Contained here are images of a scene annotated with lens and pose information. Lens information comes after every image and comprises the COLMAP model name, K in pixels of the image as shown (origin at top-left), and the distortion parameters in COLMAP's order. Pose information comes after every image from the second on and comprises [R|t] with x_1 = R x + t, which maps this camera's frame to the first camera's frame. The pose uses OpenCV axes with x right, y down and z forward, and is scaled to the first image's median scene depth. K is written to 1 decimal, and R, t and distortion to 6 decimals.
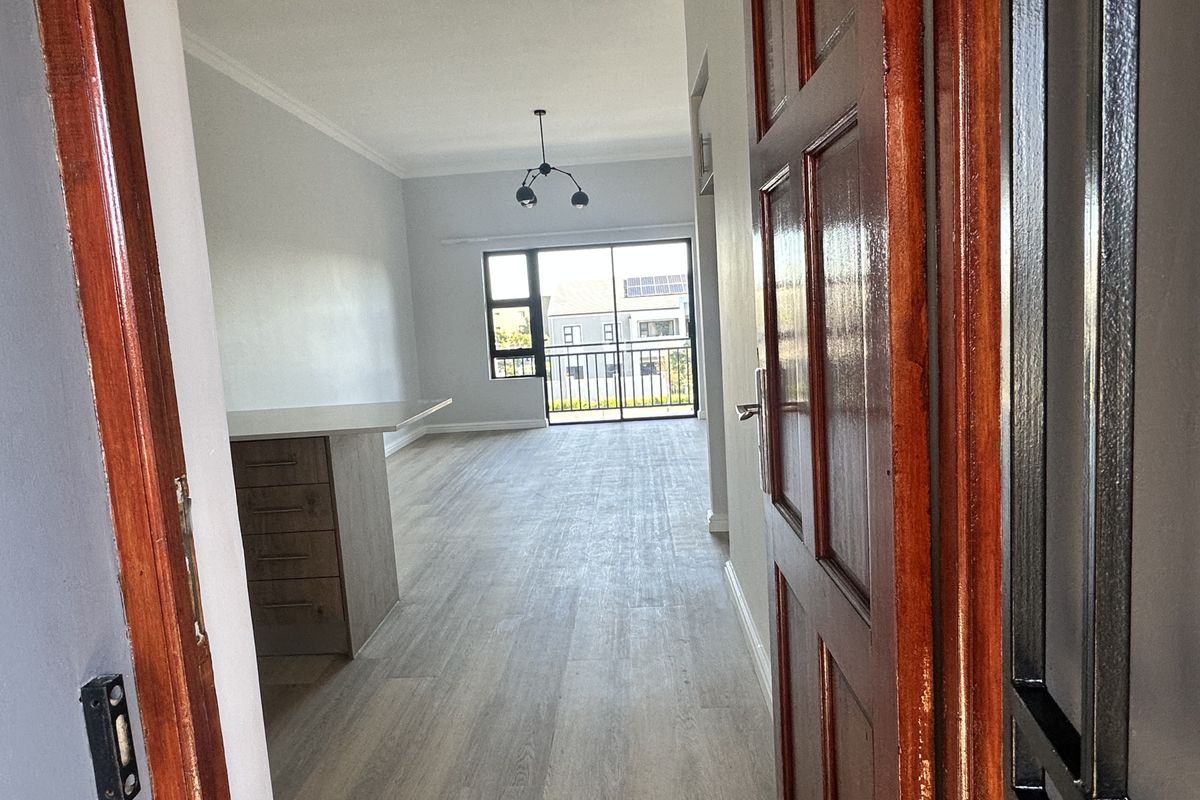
lens RADIAL K [[732.8, 0, 597.6], [0, 732.8, 399.0], [0, 0, 1]] dist [-0.003864, -0.000575]
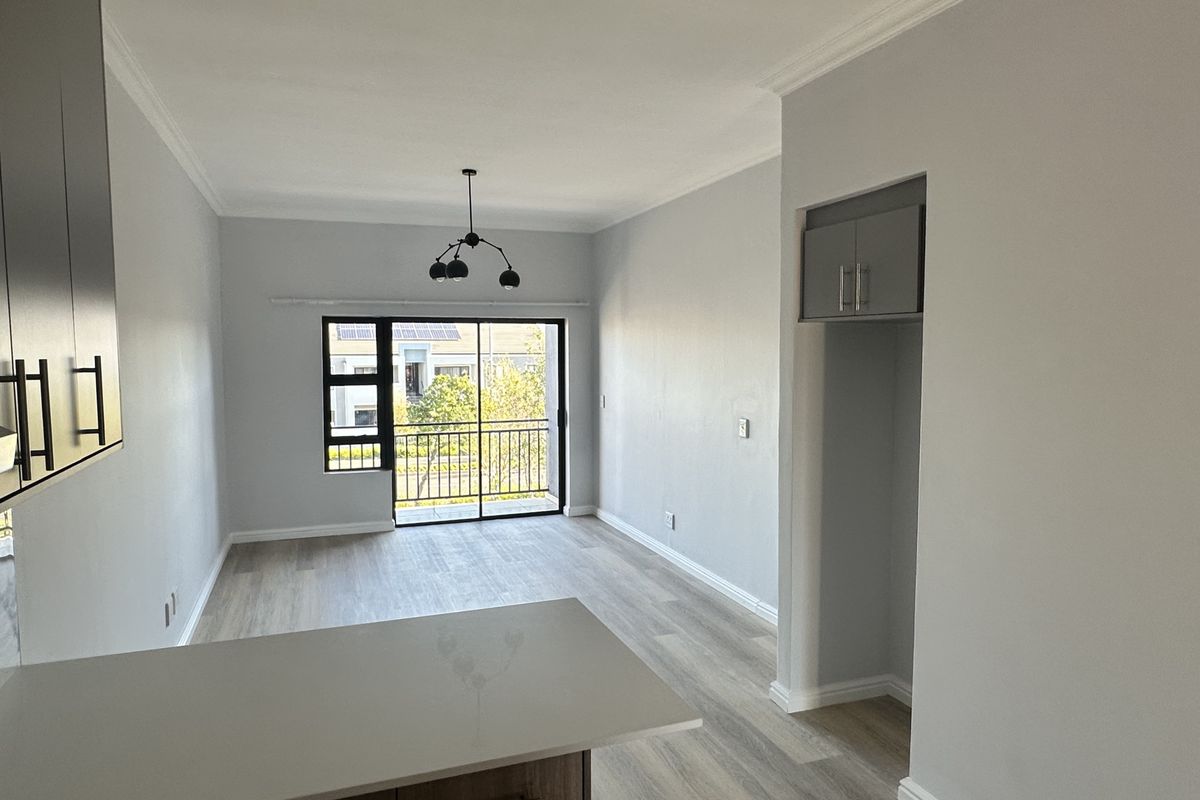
lens RADIAL K [[732.8, 0, 597.6], [0, 732.8, 400.9], [0, 0, 1]] dist [-0.003864, -0.000575]
pose [[0.924121, 0.034548, 0.380536, -0.178919], [-0.010724, 0.997857, -0.064551, -0.057798], [-0.381951, 0.055572, 0.922510, 0.138589]]
